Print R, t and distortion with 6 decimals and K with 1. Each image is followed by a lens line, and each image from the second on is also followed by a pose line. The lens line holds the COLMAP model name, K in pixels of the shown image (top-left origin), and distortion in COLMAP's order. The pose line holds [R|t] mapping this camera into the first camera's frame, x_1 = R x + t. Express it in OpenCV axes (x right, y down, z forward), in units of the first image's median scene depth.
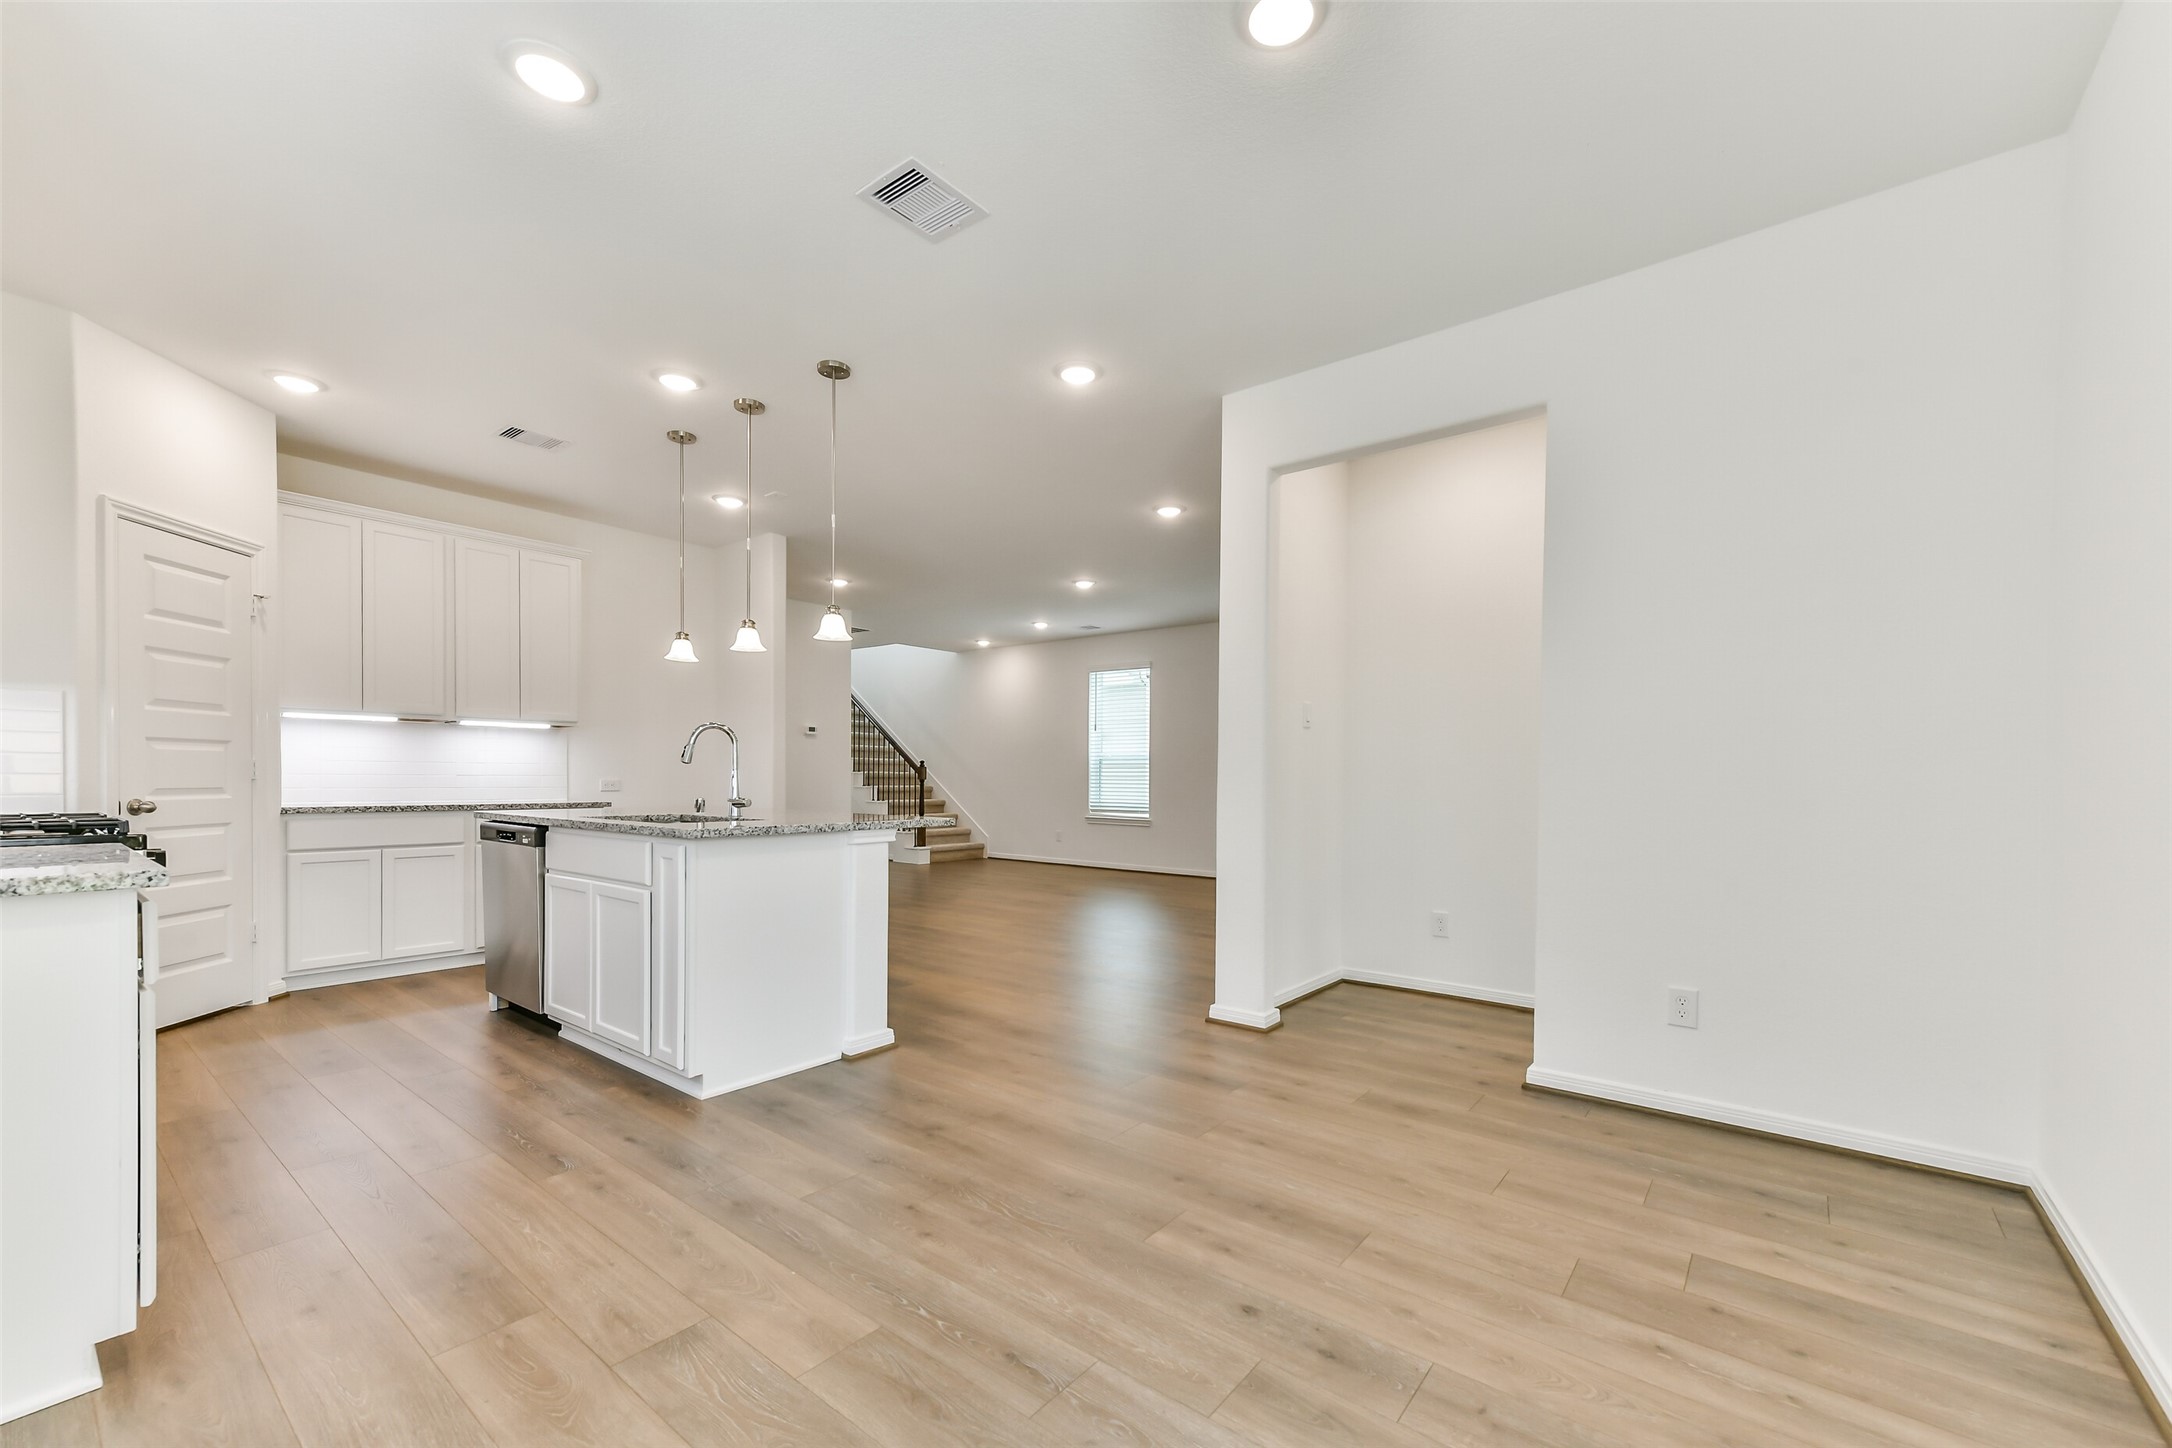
lens RADIAL K [[881.5, 0, 1094.1], [0, 881.5, 800.0], [0, 0, 1]] dist [0.000658, 0.000073]
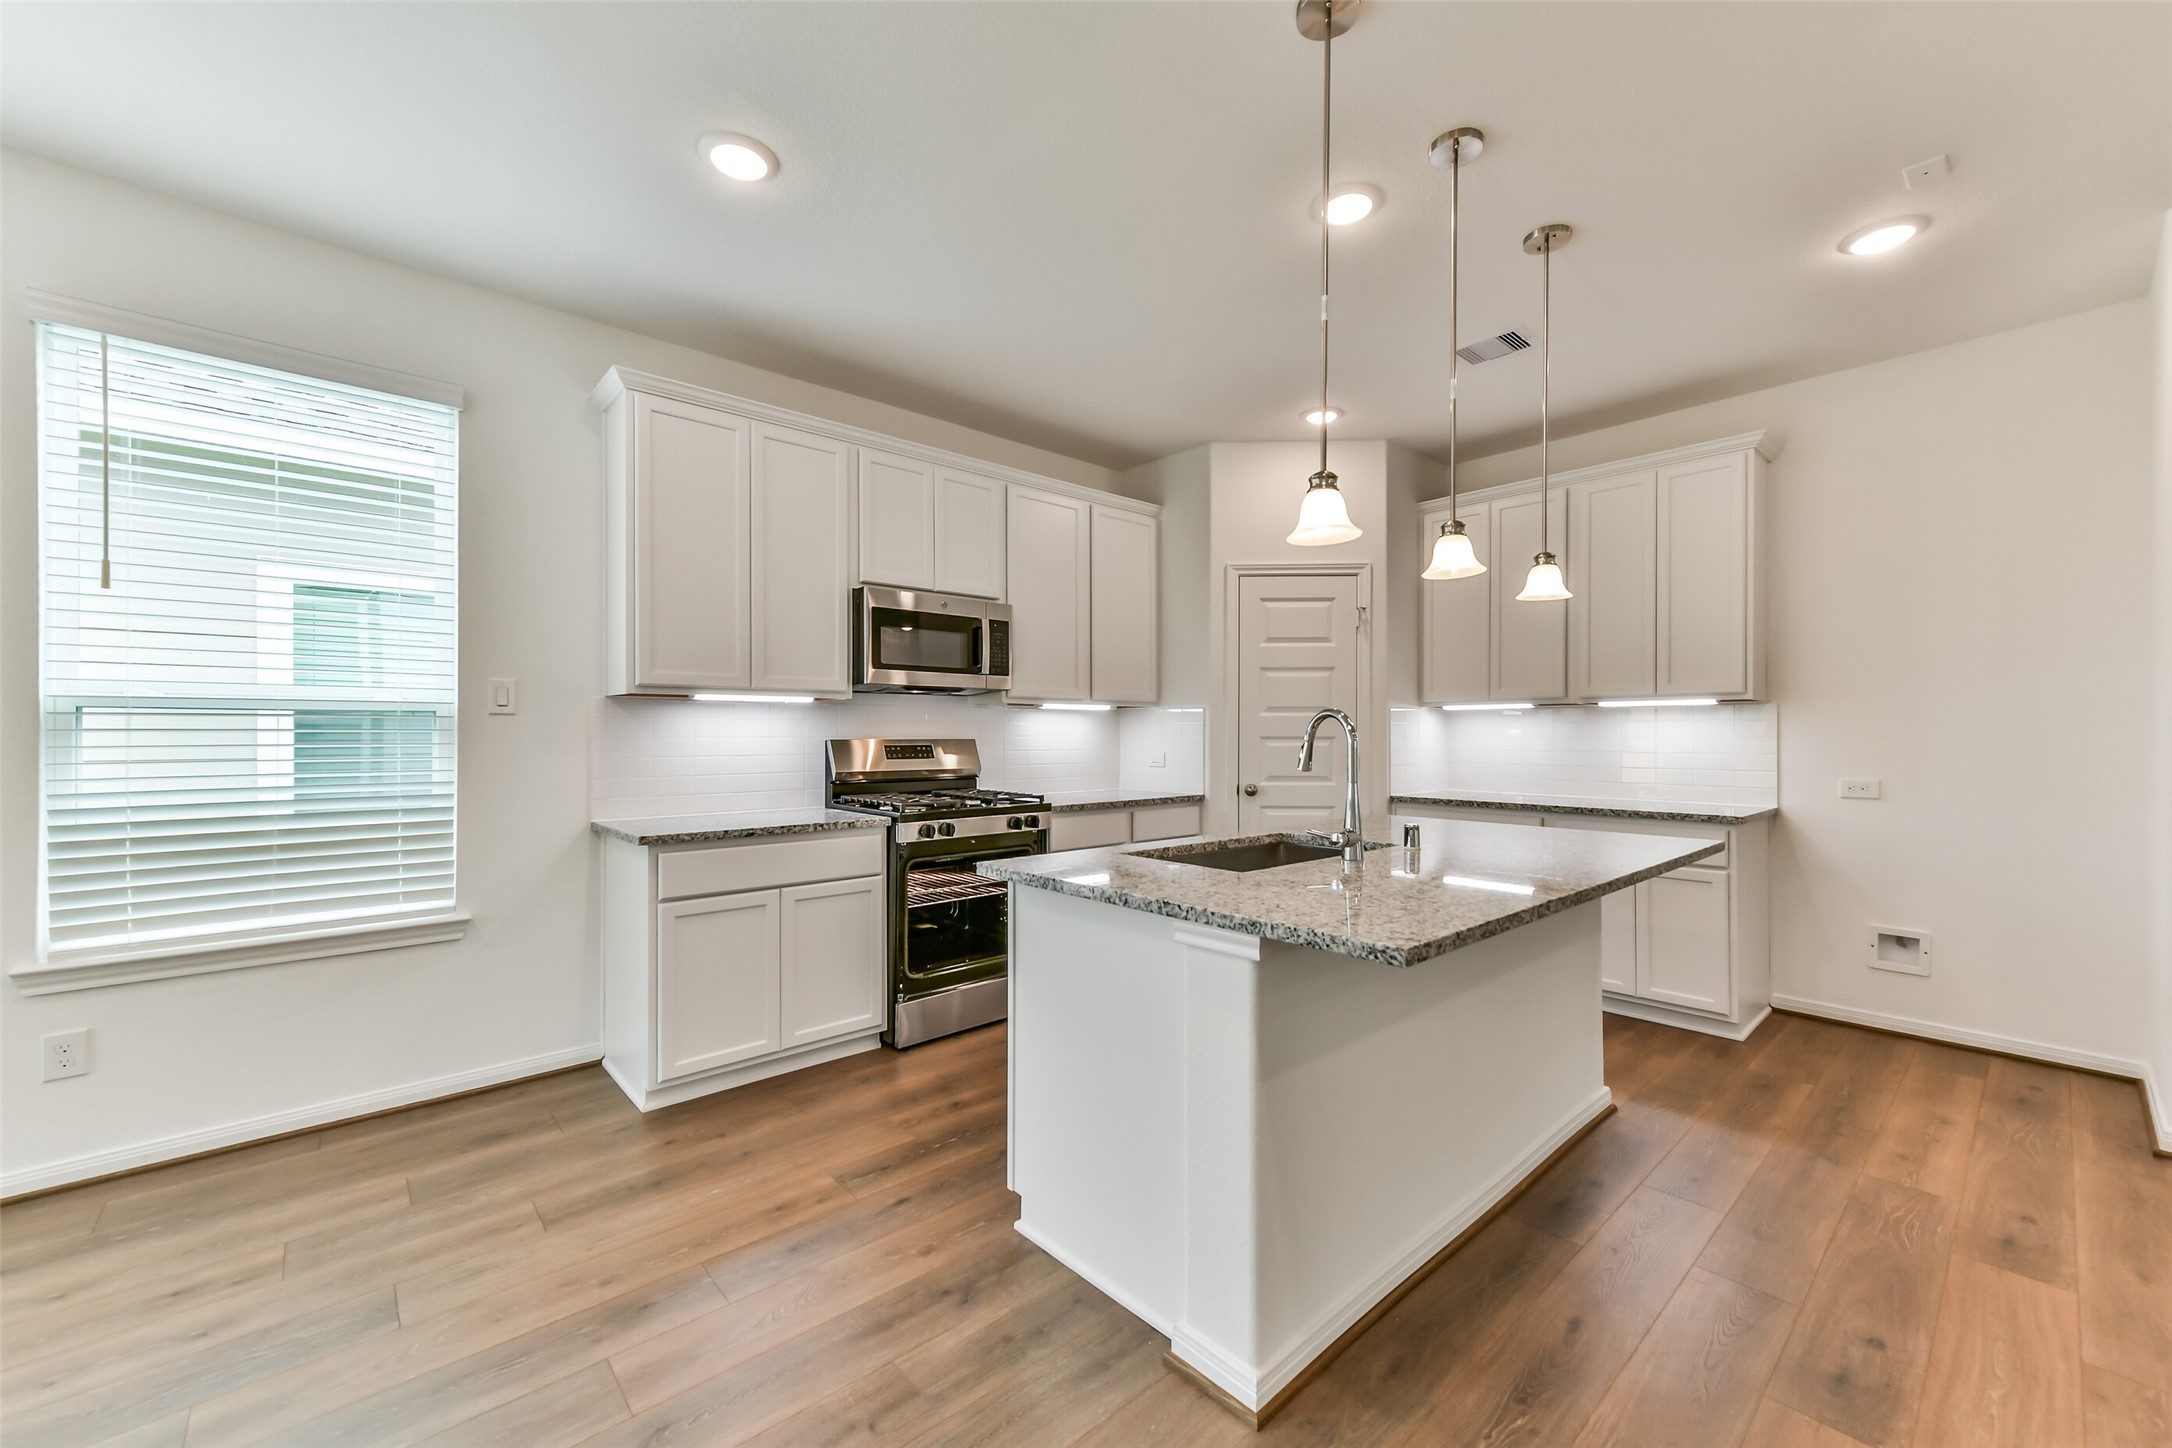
lens RADIAL K [[854.8, 0, 1086.0], [0, 854.8, 724.0], [0, 0, 1]] dist [0.001029, 0.000112]
pose [[-0.158026, -0.019223, -0.987248, 0.199463], [-0.026848, 0.999525, -0.015164, -0.058592], [0.987070, 0.024109, -0.158467, 0.860844]]
